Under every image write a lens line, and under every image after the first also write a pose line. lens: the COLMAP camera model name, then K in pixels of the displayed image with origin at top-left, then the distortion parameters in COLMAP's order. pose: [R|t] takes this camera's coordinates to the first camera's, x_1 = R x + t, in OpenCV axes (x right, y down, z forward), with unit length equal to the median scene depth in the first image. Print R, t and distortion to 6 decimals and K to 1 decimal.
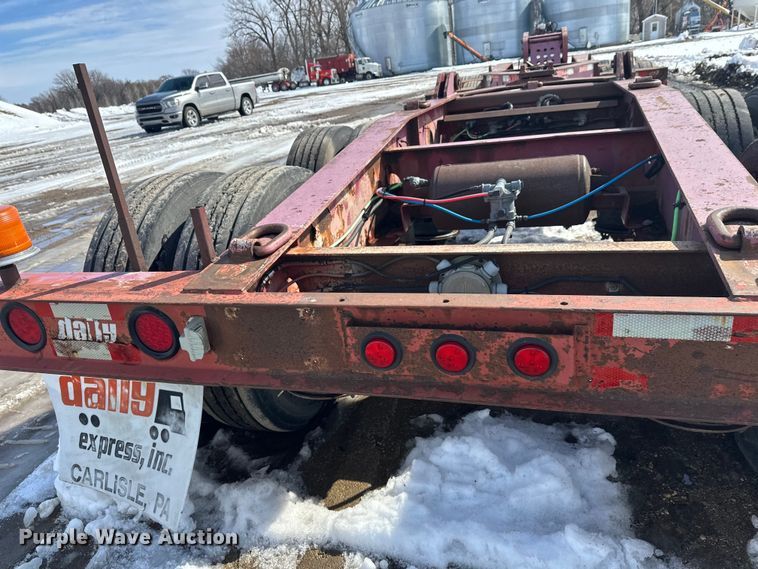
lens RADIAL K [[531.2, 0, 385.6], [0, 531.2, 279.9], [0, 0, 1]] dist [0.035922, -0.042888]
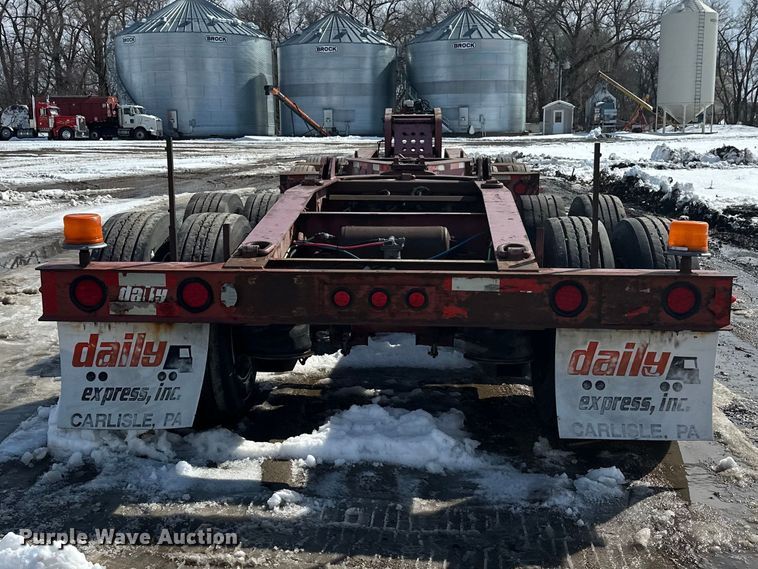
lens RADIAL K [[891.0, 0, 387.4], [0, 891.0, 300.1], [0, 0, 1]] dist [0.121738, 0.000000]
pose [[0.963976, 0.068956, 0.256897, -0.012866], [-0.016824, 0.979685, -0.199836, 0.014876], [-0.265458, 0.188315, 0.945552, -0.040024]]
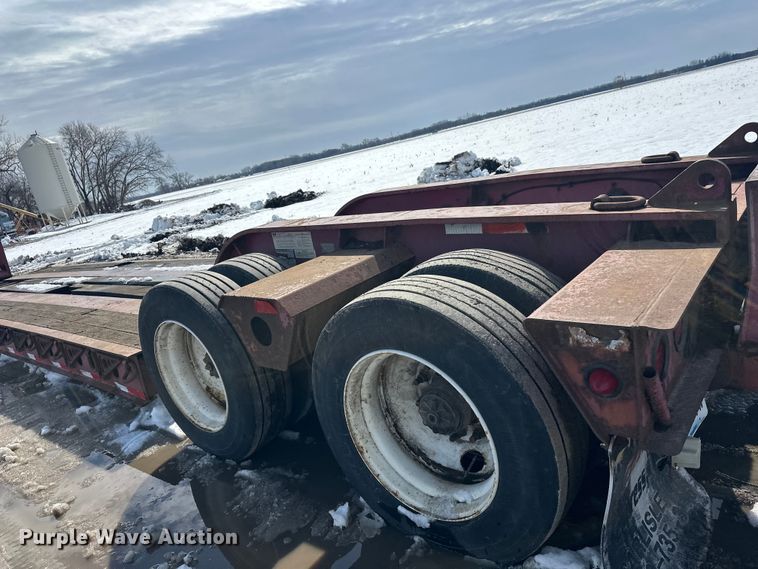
lens RADIAL K [[530.6, 0, 383.1], [0, 530.6, 286.3], [0, 0, 1]] dist [0.026307, -0.031343]
pose [[0.418867, -0.198346, 0.886120, -0.012711], [0.481637, 0.875800, -0.031633, -0.045591], [-0.769790, 0.440038, 0.462375, 0.112592]]
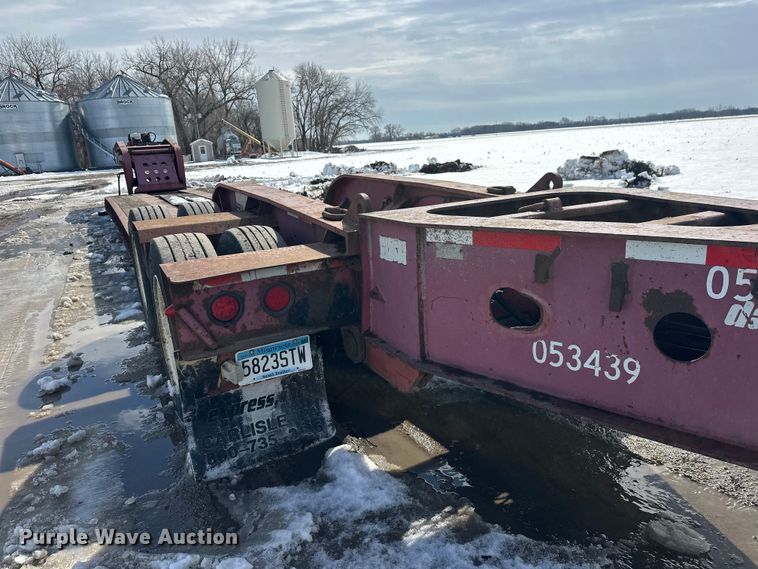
lens RADIAL K [[531.2, 0, 375.3], [0, 531.2, 297.6], [0, 0, 1]] dist [0.035922, -0.042888]
pose [[0.725421, -0.115561, 0.678536, -0.004568], [0.228940, 0.970186, -0.079528, -0.033145], [-0.649116, 0.213035, 0.730250, 0.082165]]
